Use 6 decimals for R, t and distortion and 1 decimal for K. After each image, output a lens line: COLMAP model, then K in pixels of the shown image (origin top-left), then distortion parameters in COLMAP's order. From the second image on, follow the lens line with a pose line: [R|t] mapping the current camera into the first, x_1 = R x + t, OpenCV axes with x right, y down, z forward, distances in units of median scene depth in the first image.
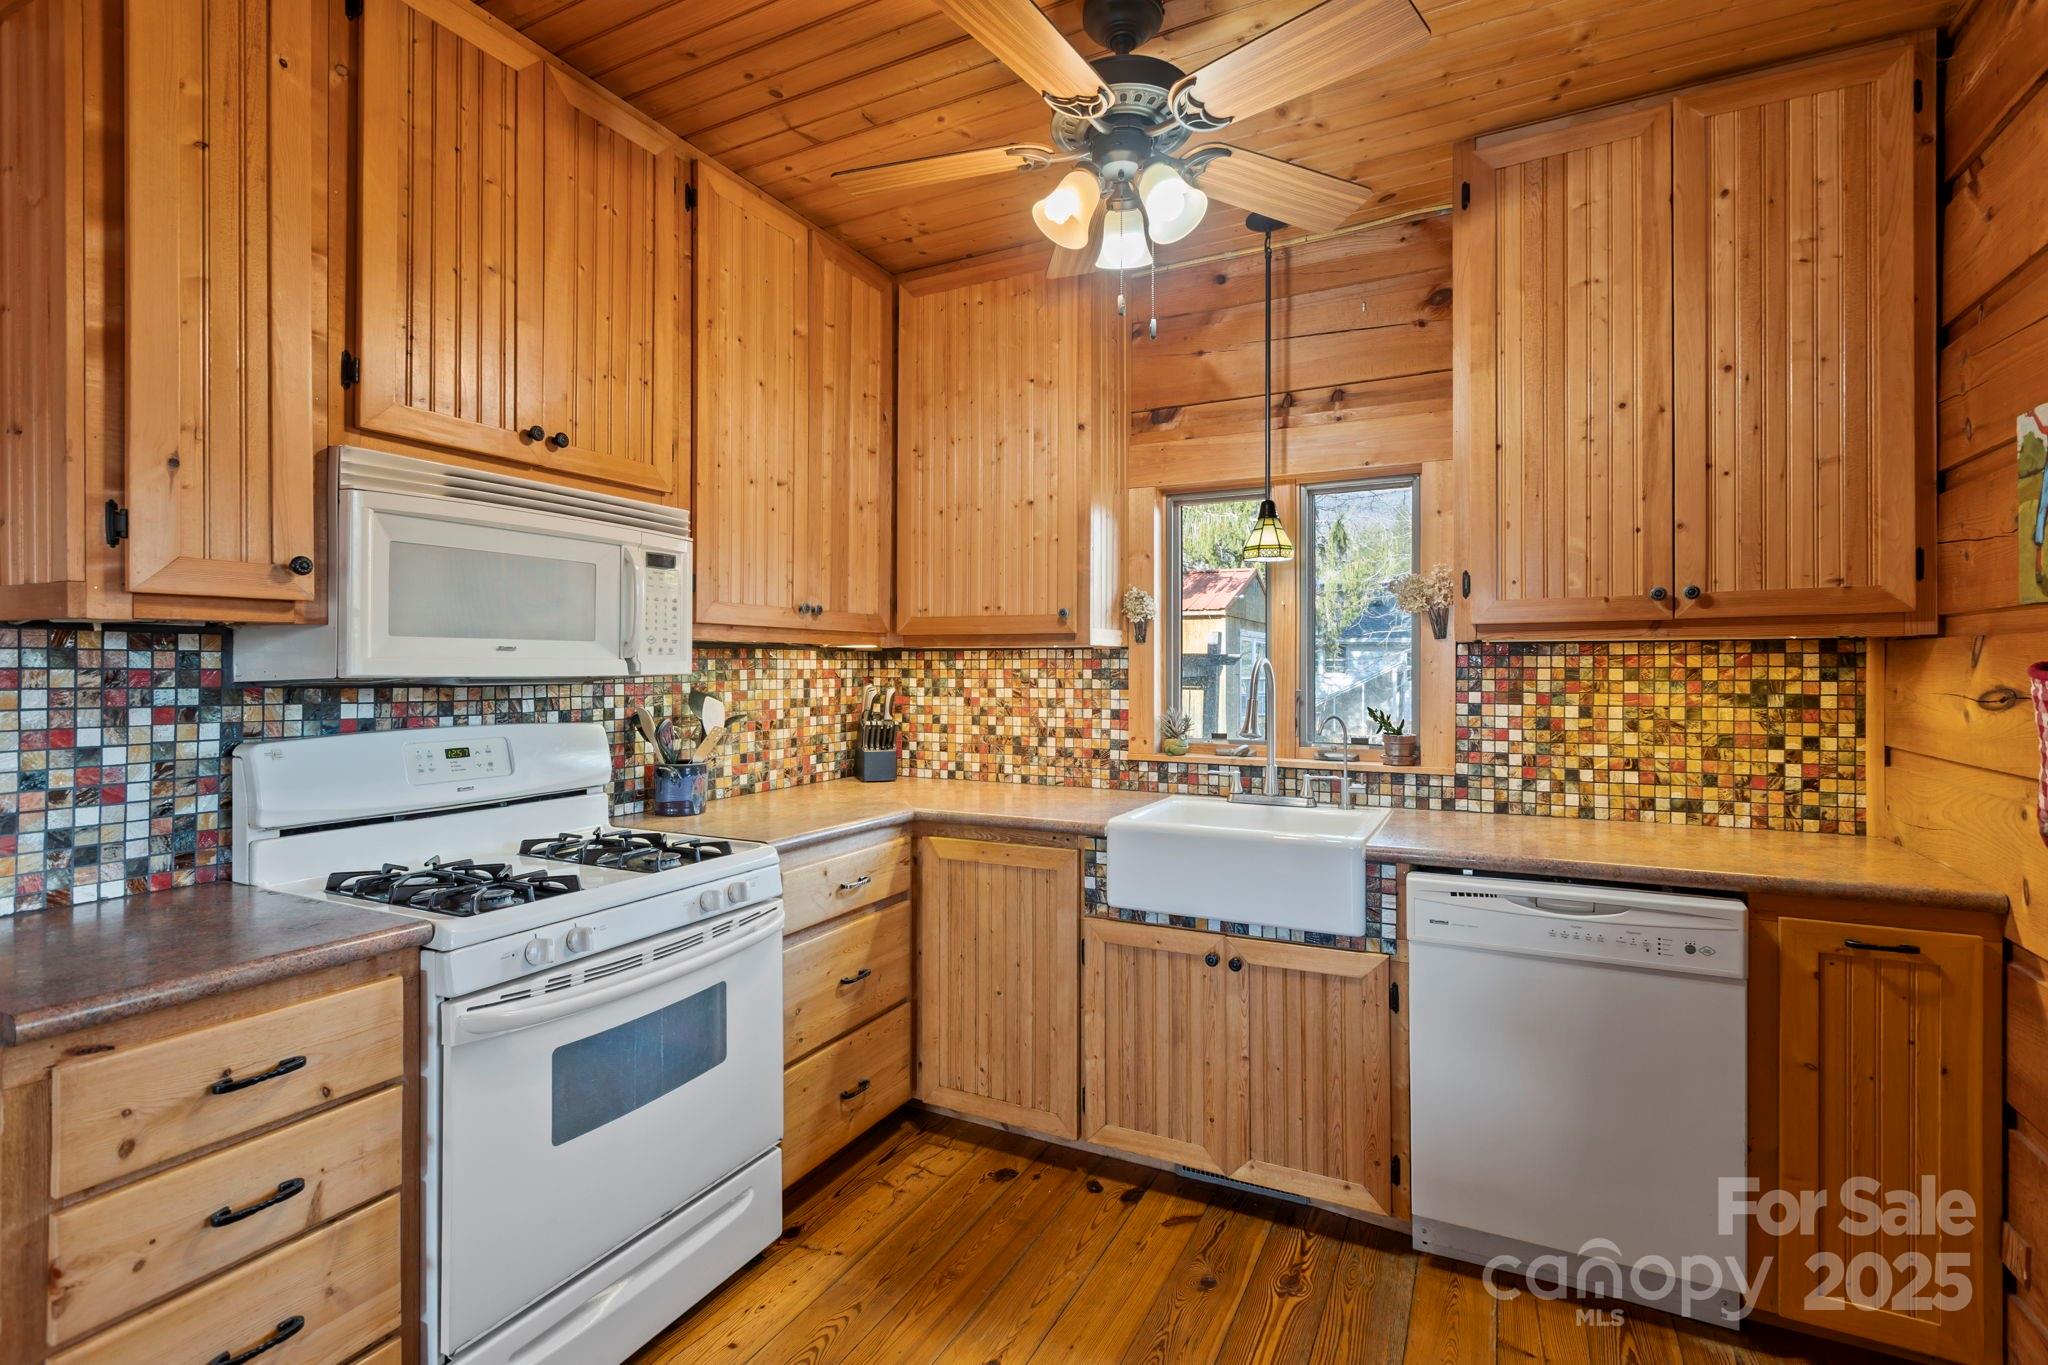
lens RADIAL K [[946.9, 0, 1024.6], [0, 946.9, 670.3], [0, 0, 1]] dist [0.000030, 0.000058]
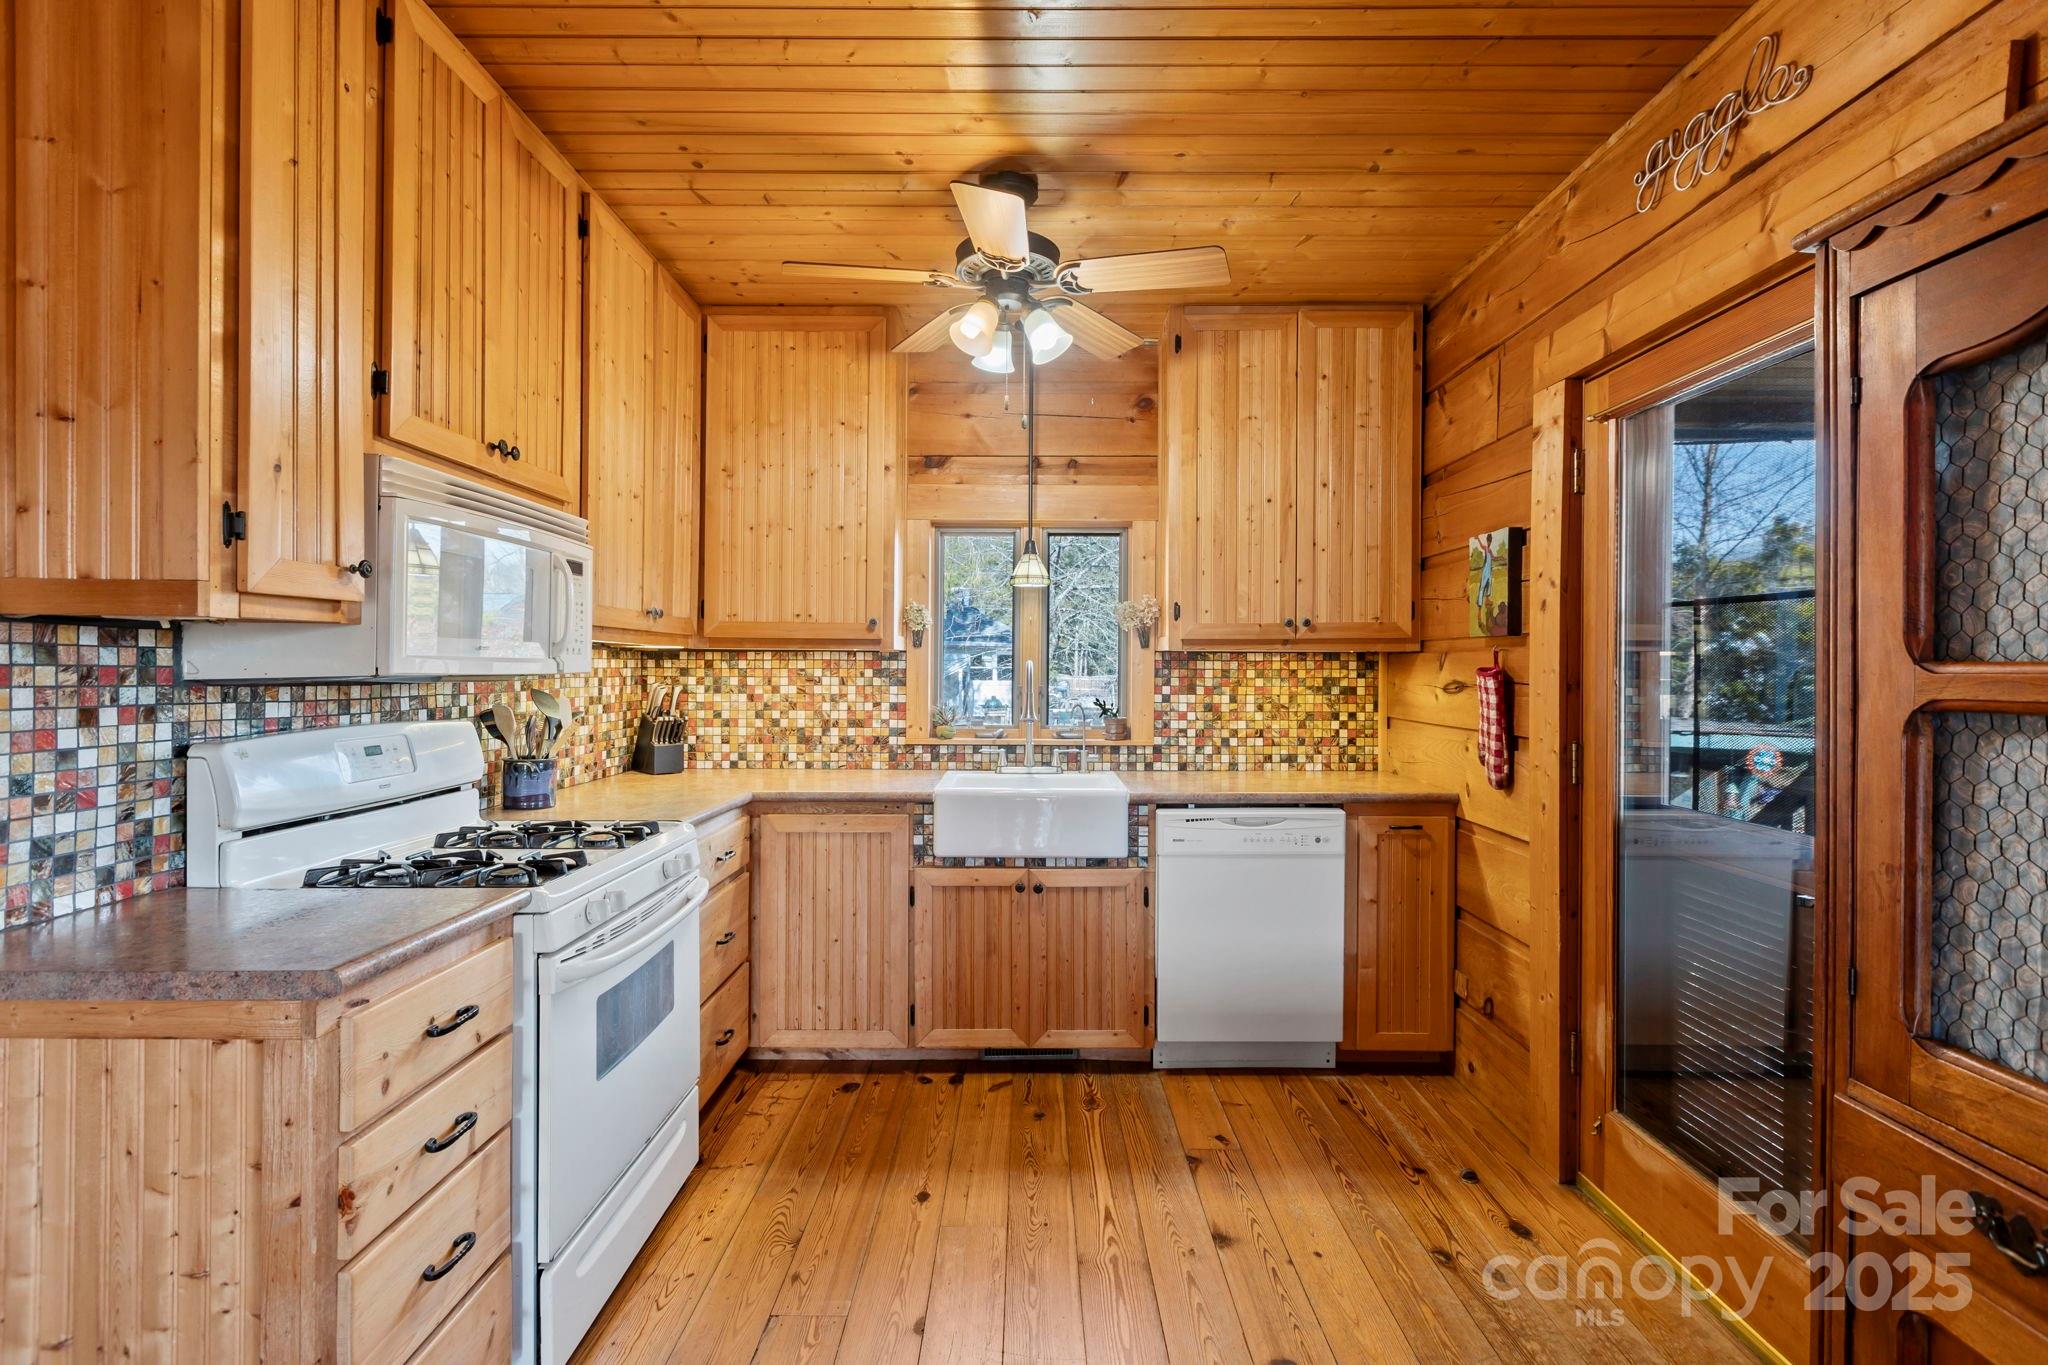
lens RADIAL K [[946.9, 0, 1024.4], [0, 946.9, 677.1], [0, 0, 1]] dist [0.000030, 0.000058]
pose [[0.890341, -0.000197, 0.455295, -0.421781], [-0.003265, 0.999971, 0.006817, 0.000323], [-0.455283, -0.007556, 0.890315, -0.196769]]
